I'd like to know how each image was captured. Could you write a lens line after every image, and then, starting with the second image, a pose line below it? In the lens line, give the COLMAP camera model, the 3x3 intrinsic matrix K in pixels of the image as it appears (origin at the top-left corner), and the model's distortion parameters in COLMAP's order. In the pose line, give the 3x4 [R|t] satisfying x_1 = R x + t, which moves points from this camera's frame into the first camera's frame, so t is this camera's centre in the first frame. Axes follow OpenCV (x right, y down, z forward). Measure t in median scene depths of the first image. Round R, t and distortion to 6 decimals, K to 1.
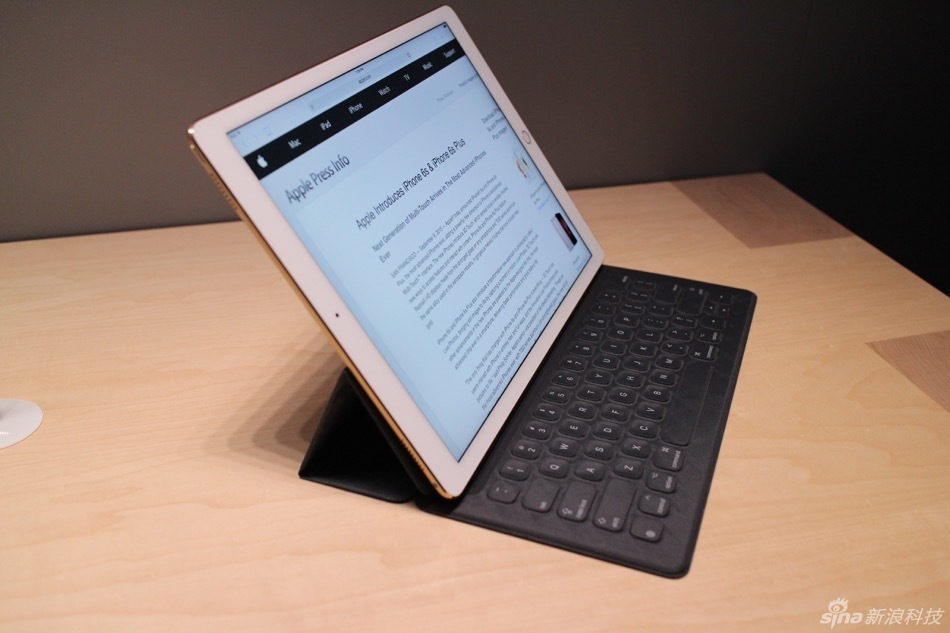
lens RADIAL K [[955.8, 0, 475.5], [0, 955.8, 316.5], [0, 0, 1]] dist [-0.006381, 0.000000]
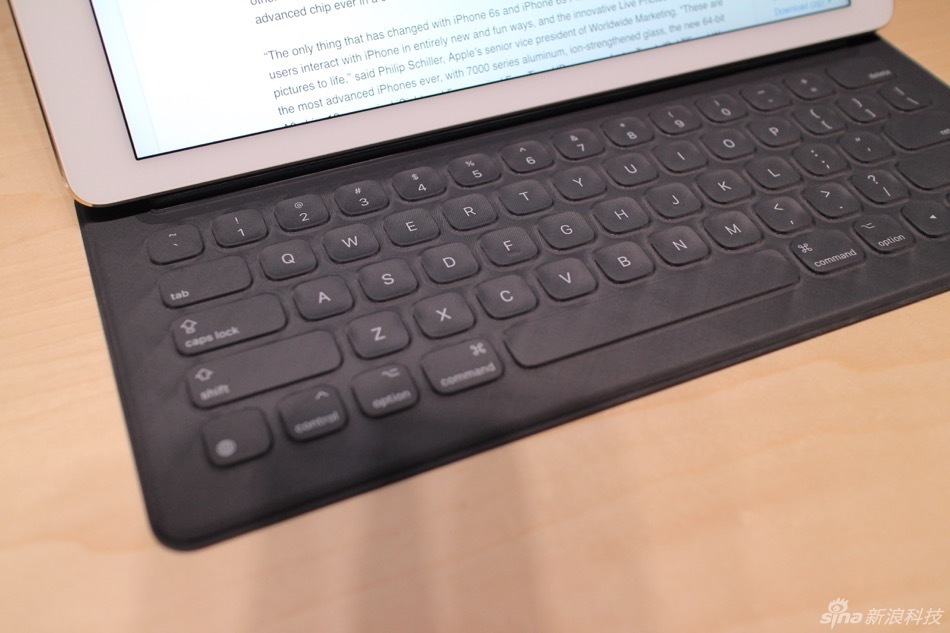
lens RADIAL K [[955.8, 0, 475.9], [0, 955.8, 316.3], [0, 0, 1]] dist [-0.006381, 0.000000]
pose [[0.700418, 0.525946, -0.482489, 0.393810], [-0.372299, 0.845981, 0.381721, -0.055103], [0.608941, -0.087734, 0.788349, 0.575127]]
